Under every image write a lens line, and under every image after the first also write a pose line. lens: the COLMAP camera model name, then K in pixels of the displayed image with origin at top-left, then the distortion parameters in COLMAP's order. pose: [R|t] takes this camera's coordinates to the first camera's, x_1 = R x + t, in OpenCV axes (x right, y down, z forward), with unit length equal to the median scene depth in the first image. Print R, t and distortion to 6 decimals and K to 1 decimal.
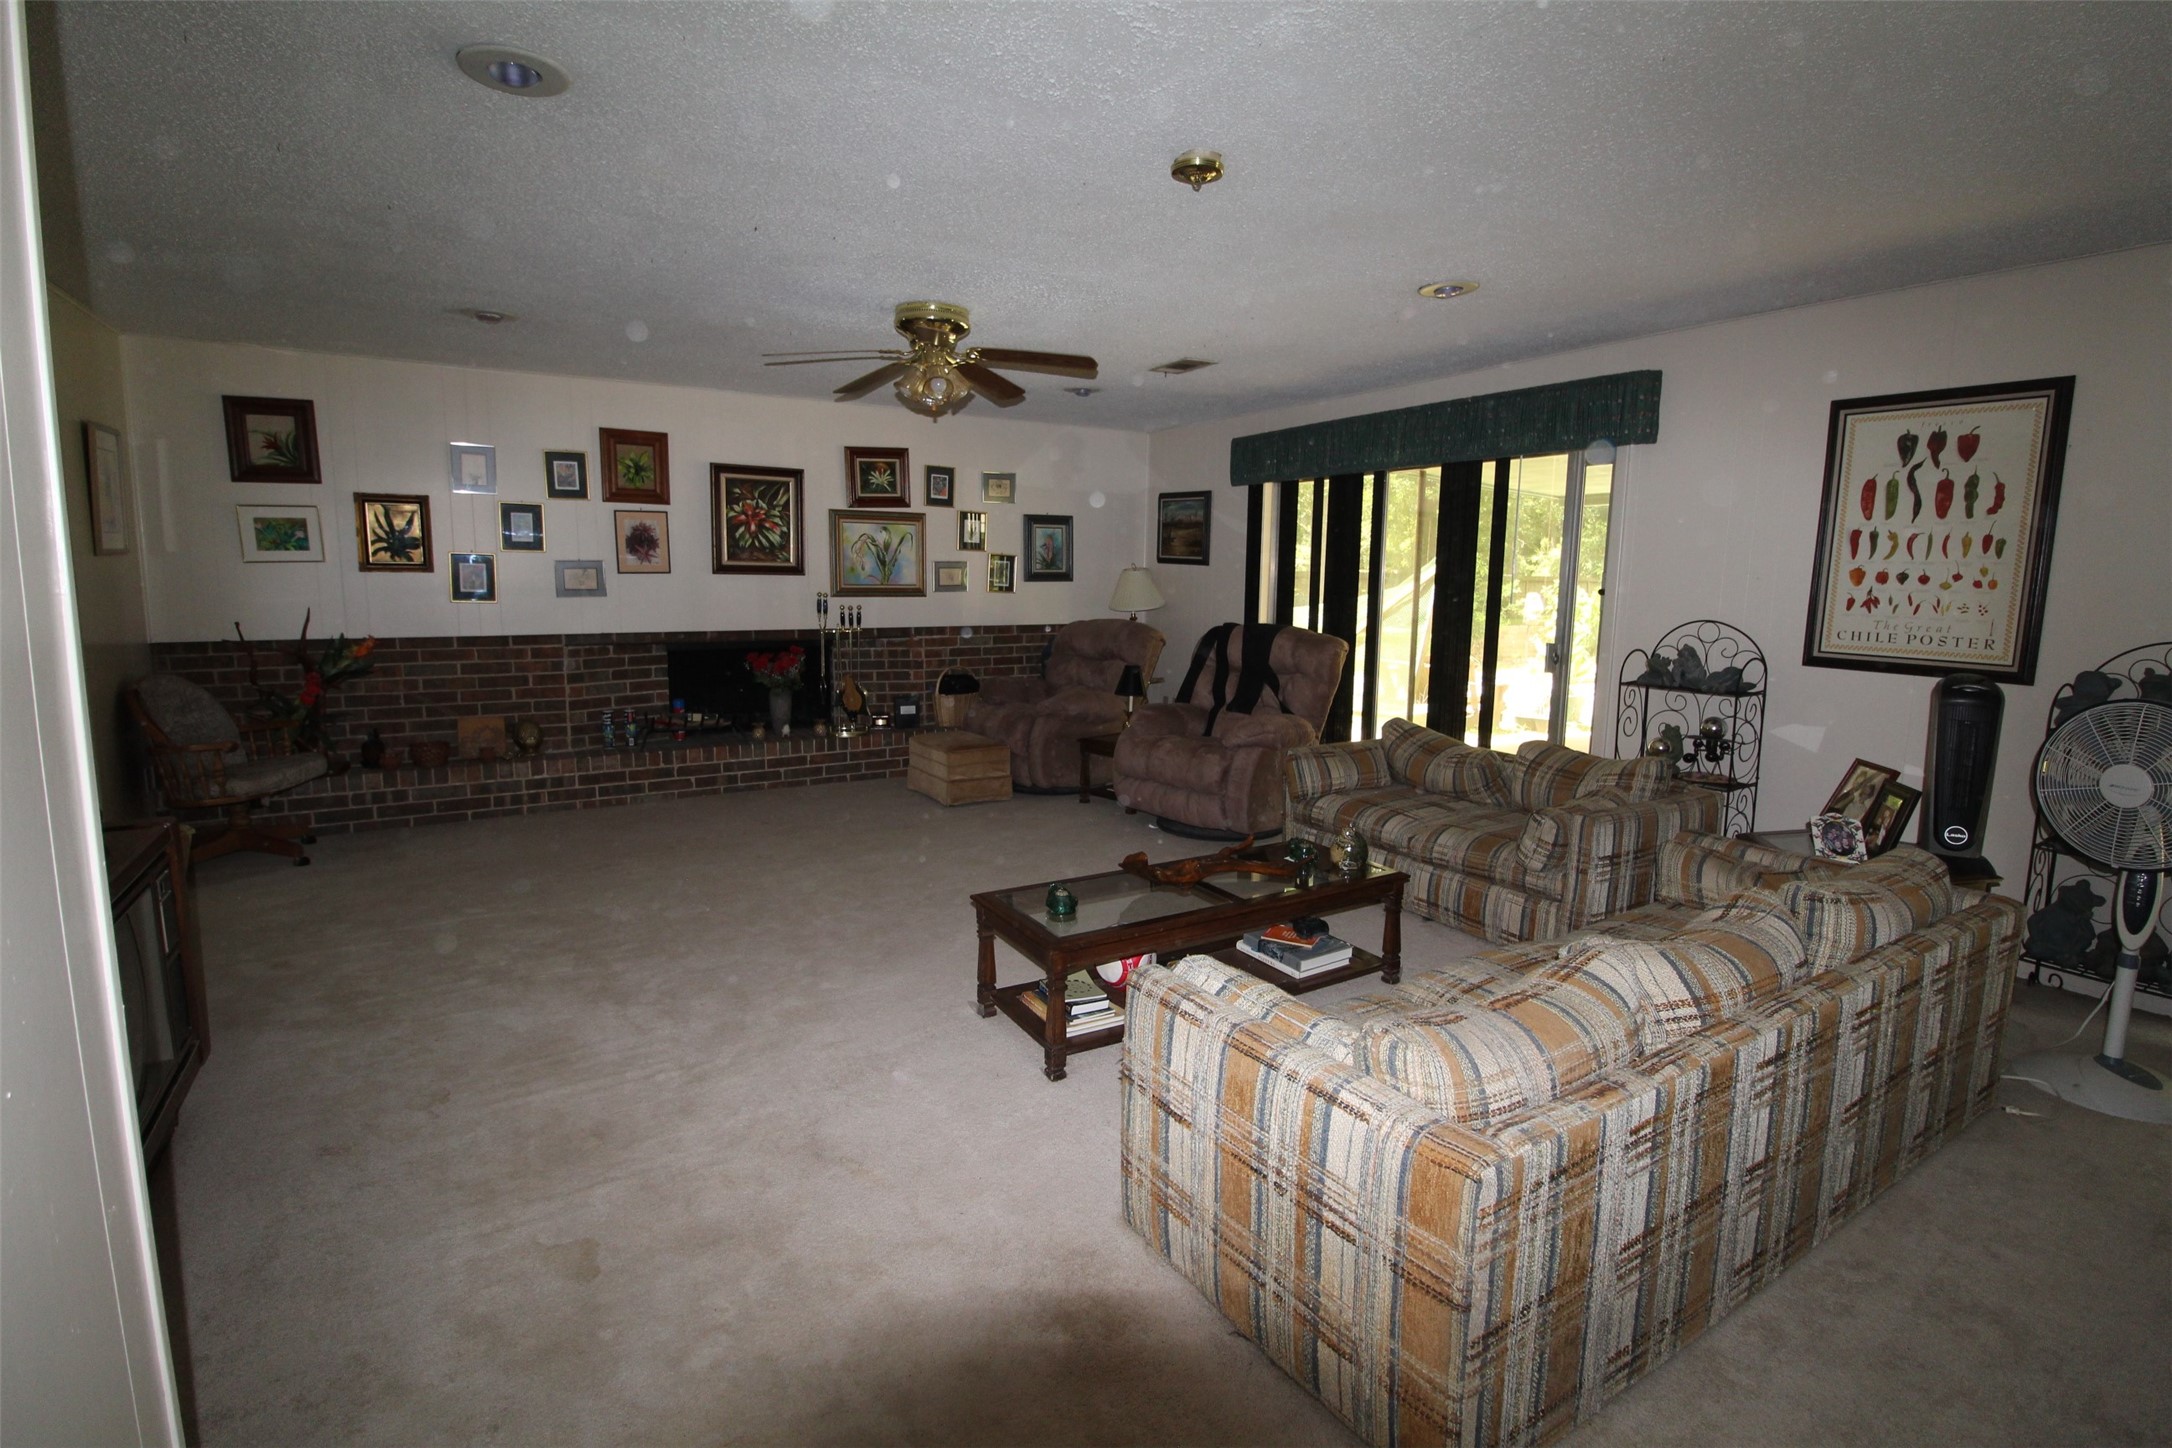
lens RADIAL K [[1003.6, 0, 1091.9], [0, 1003.6, 709.7], [0, 0, 1]] dist [-0.000268, -0.013175]
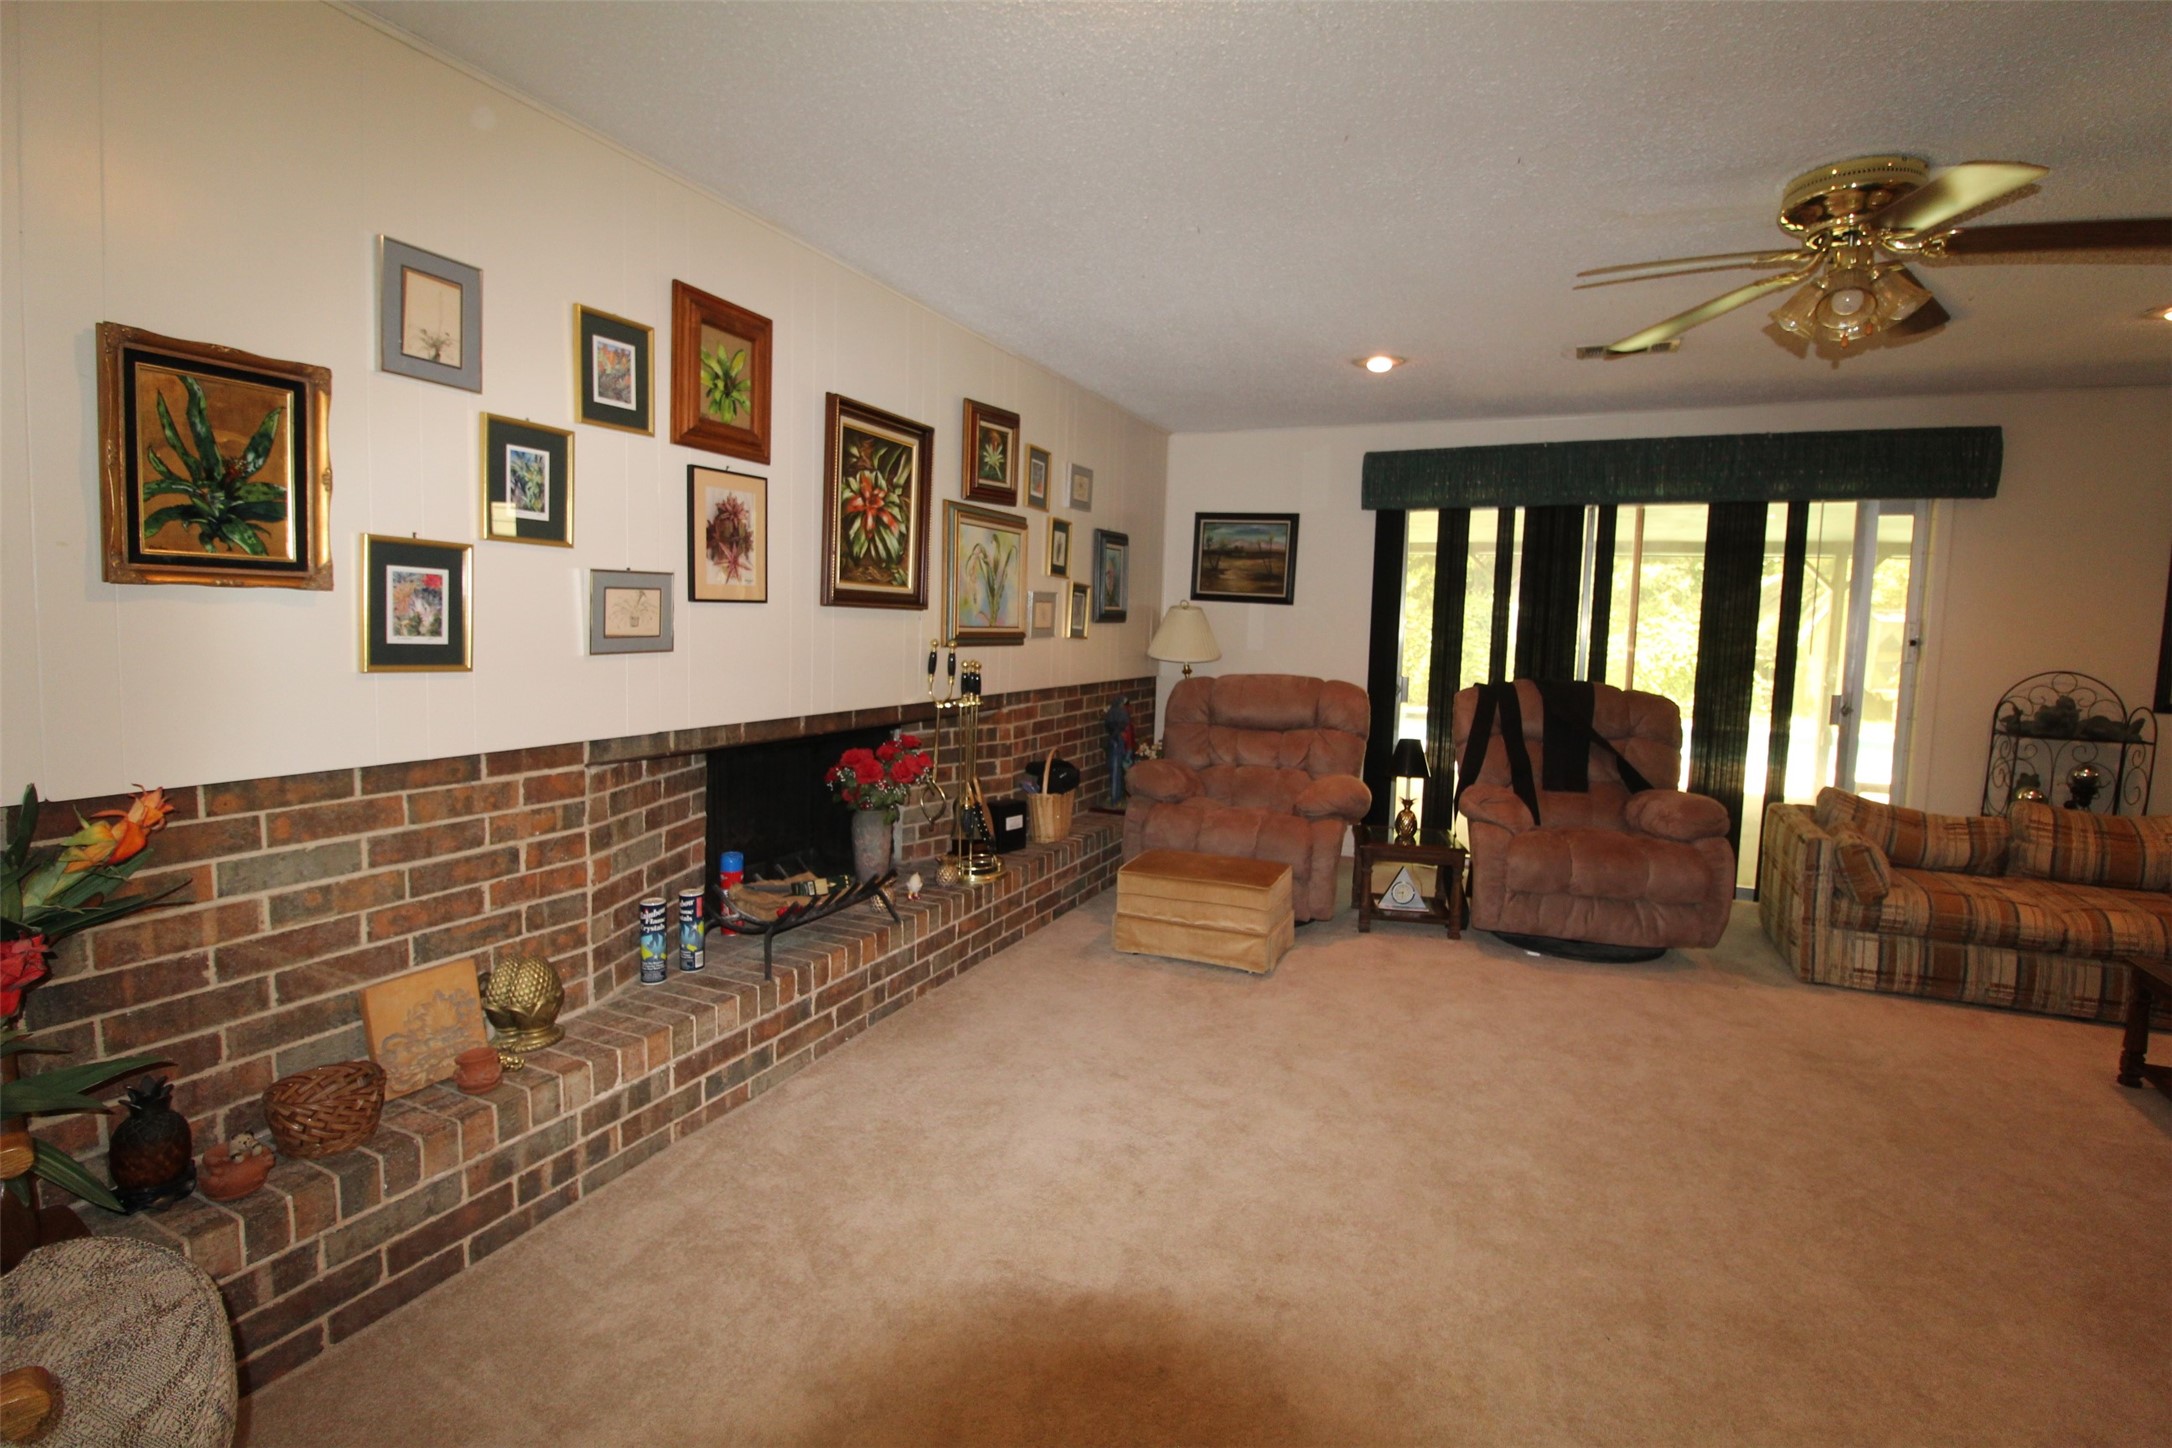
lens RADIAL K [[1003.6, 0, 1091.9], [0, 1003.6, 709.7], [0, 0, 1]] dist [-0.000268, -0.013175]
pose [[0.827283, -0.040476, 0.560325, -0.581851], [0.061147, 0.997963, -0.018189, -0.066506], [-0.558447, 0.049310, 0.828073, 0.517213]]
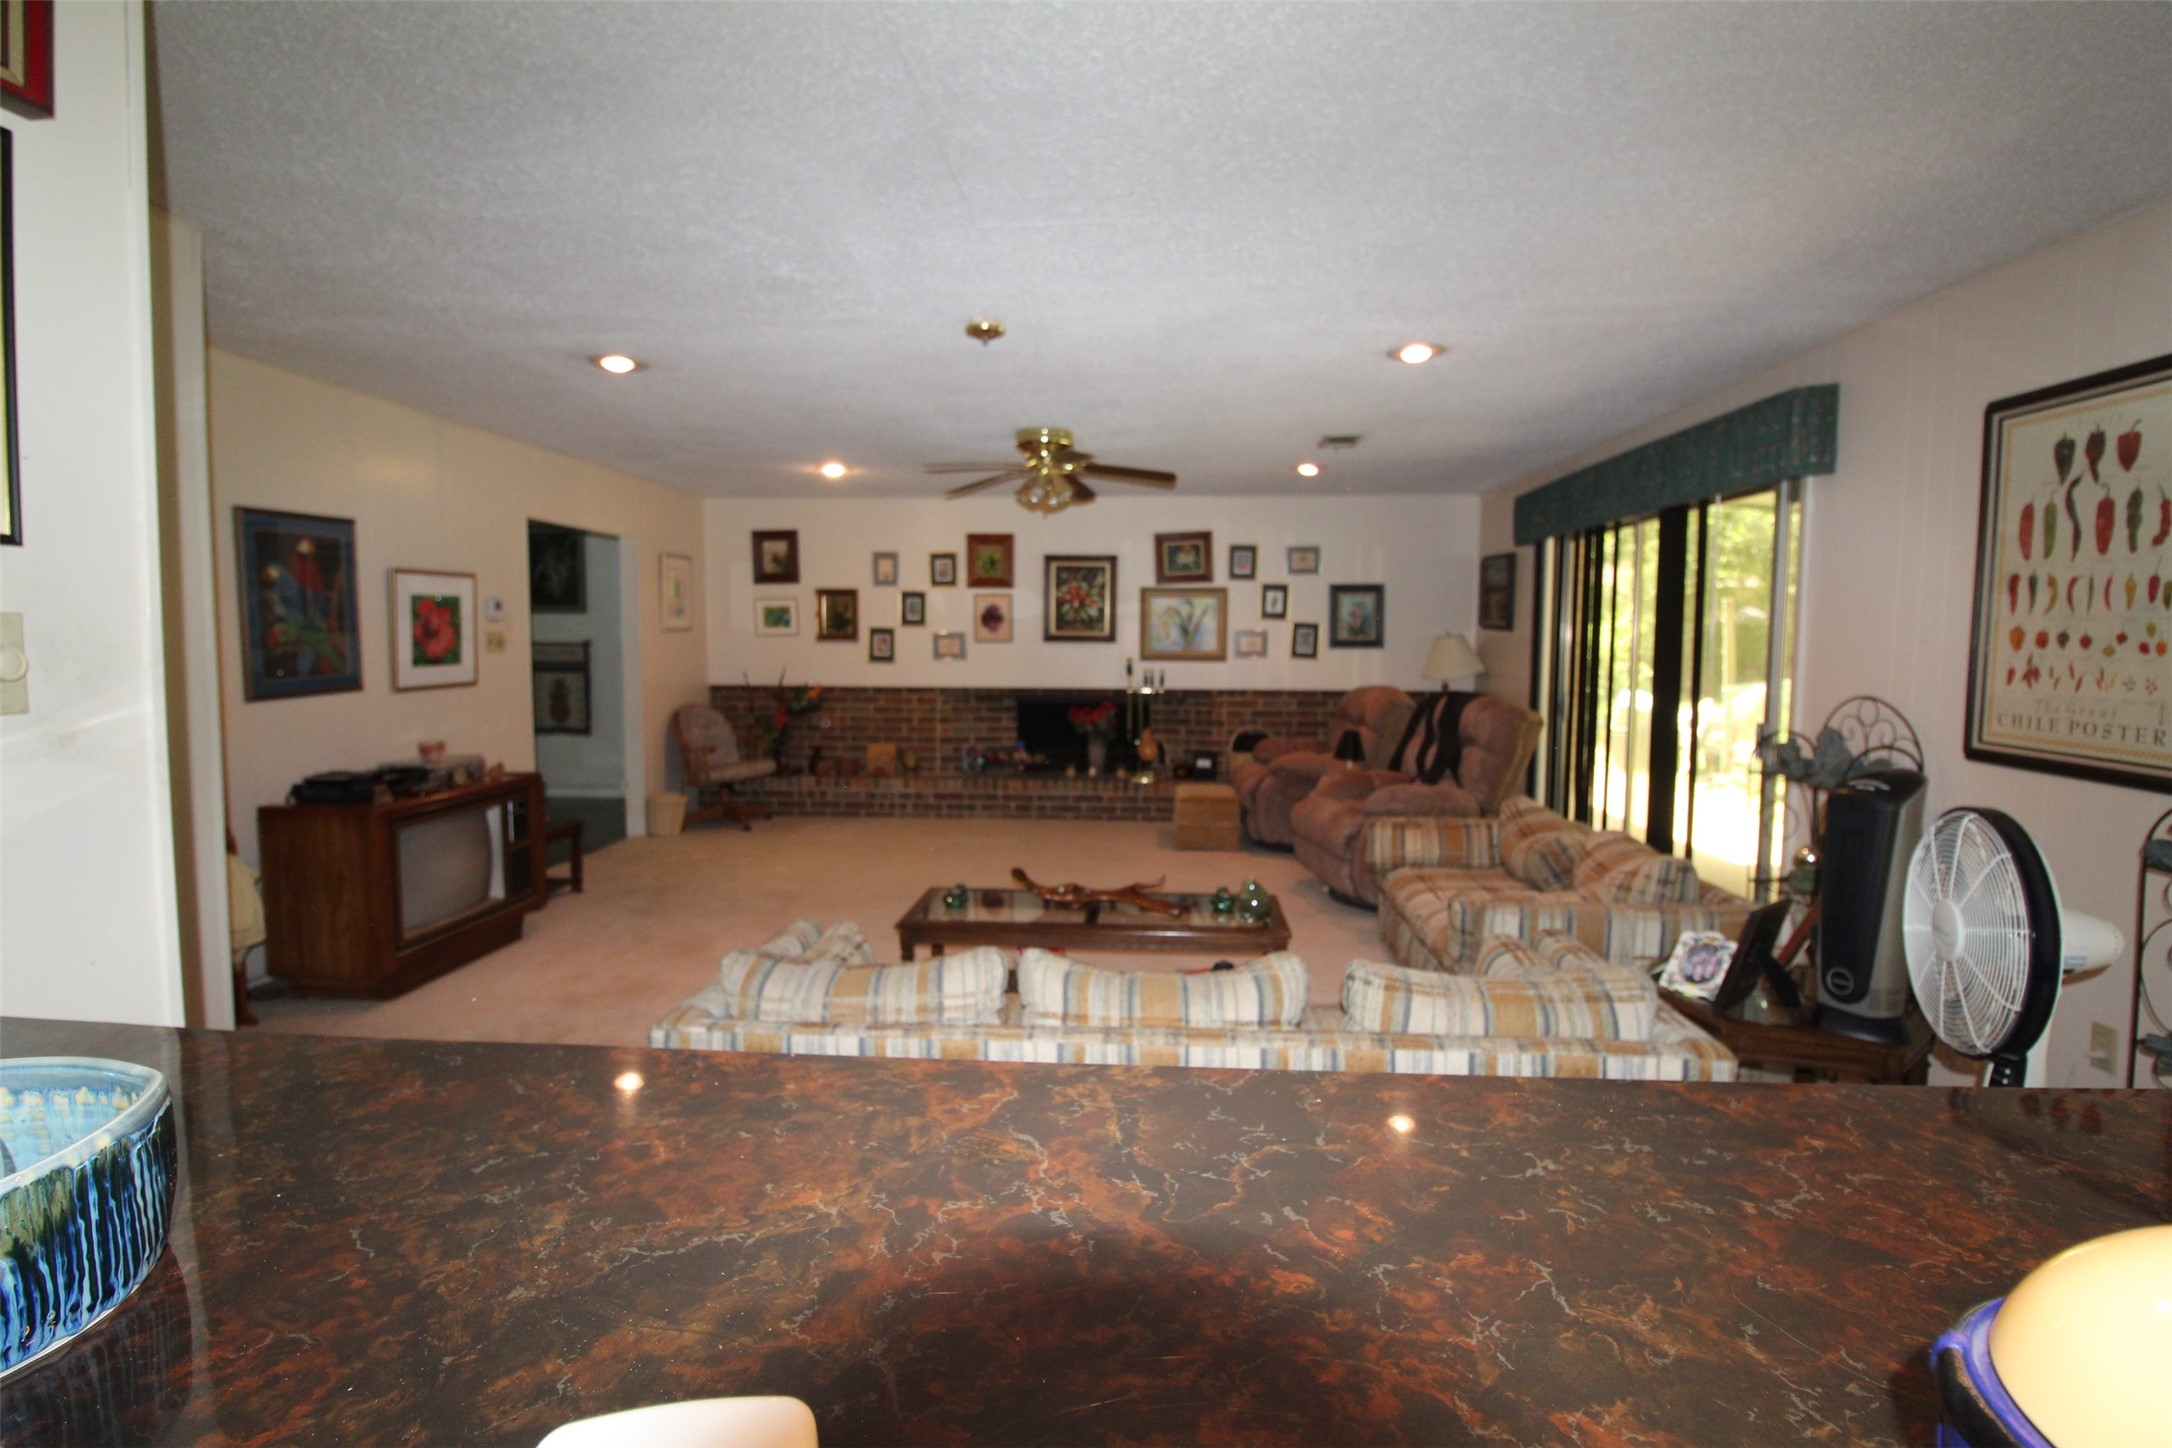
lens RADIAL K [[1003.6, 0, 1091.9], [0, 1003.6, 709.7], [0, 0, 1]] dist [-0.000268, -0.013175]
pose [[0.814210, 0.034869, -0.579523, 0.417895], [-0.074170, 0.996263, -0.044263, -0.000801], [0.575813, 0.079023, 0.813753, 0.025311]]
